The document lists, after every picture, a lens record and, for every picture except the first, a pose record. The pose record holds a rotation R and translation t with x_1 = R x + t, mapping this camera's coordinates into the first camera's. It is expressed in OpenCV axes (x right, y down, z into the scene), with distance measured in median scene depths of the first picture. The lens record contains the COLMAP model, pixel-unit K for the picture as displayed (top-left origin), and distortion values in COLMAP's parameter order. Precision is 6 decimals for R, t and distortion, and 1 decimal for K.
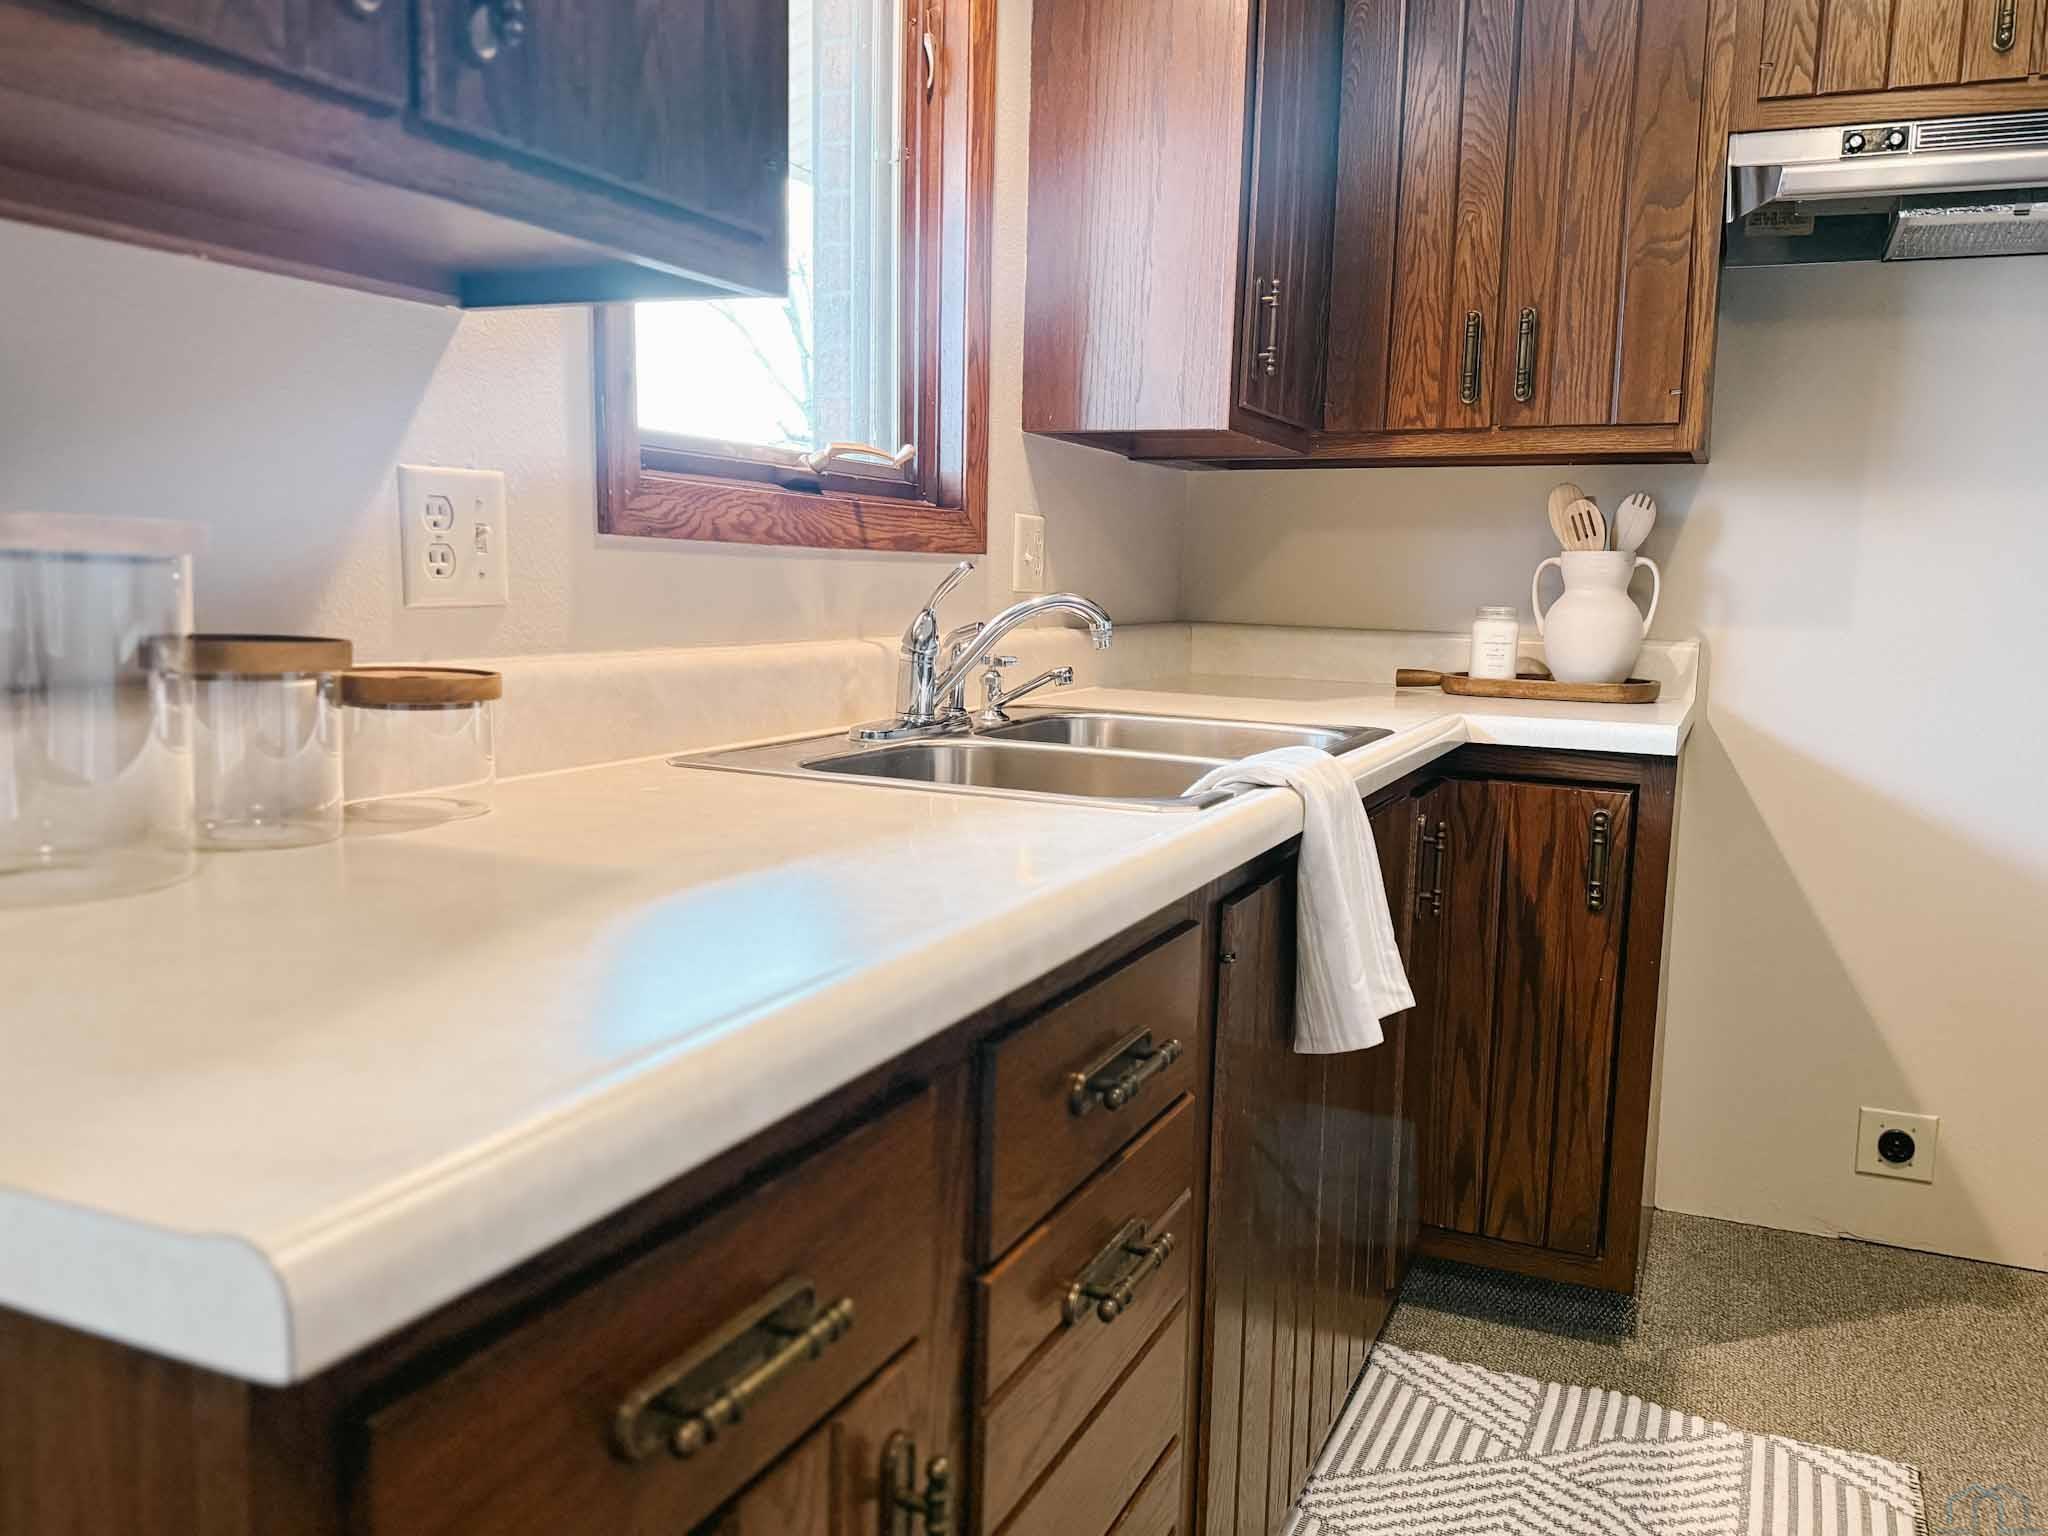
lens RADIAL K [[1616.6, 0, 978.7], [0, 1616.6, 766.5], [0, 0, 1]] dist [0.050095, -0.166367]
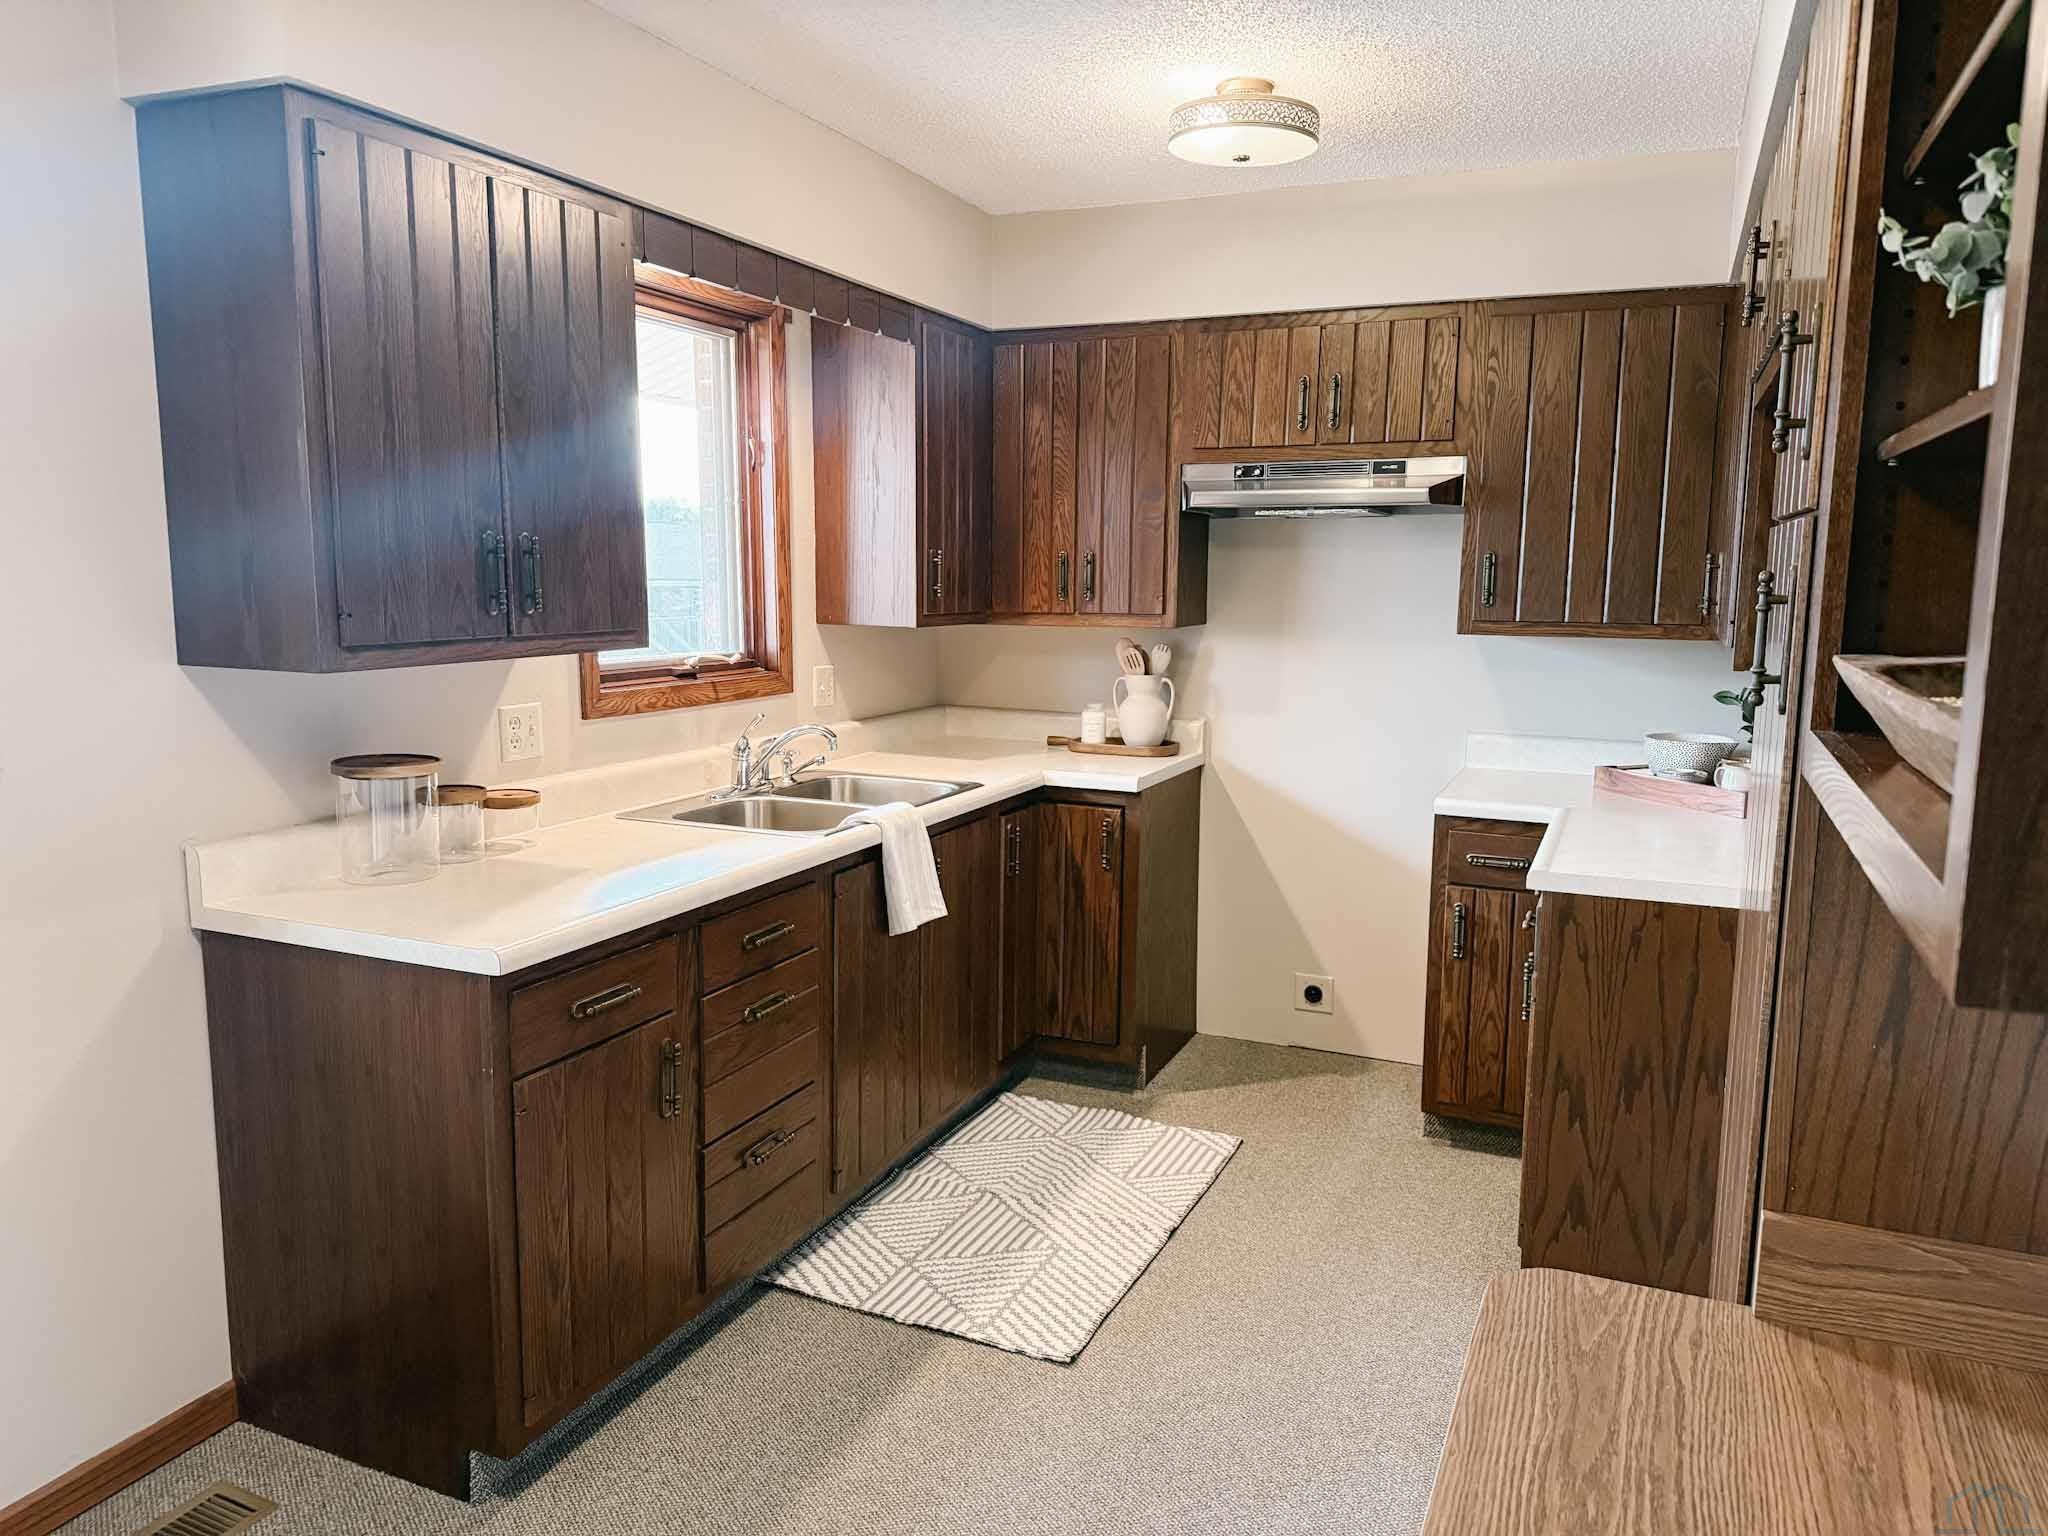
lens RADIAL K [[1423.9, 0, 1024.0], [0, 1423.9, 768.0], [0, 0, 1]] dist [0.001586, -0.001054]
pose [[0.999244, -0.015816, 0.035506, 0.219060], [0.015116, 0.999687, 0.019913, -0.070267], [-0.035810, -0.019361, 0.999171, -0.718383]]
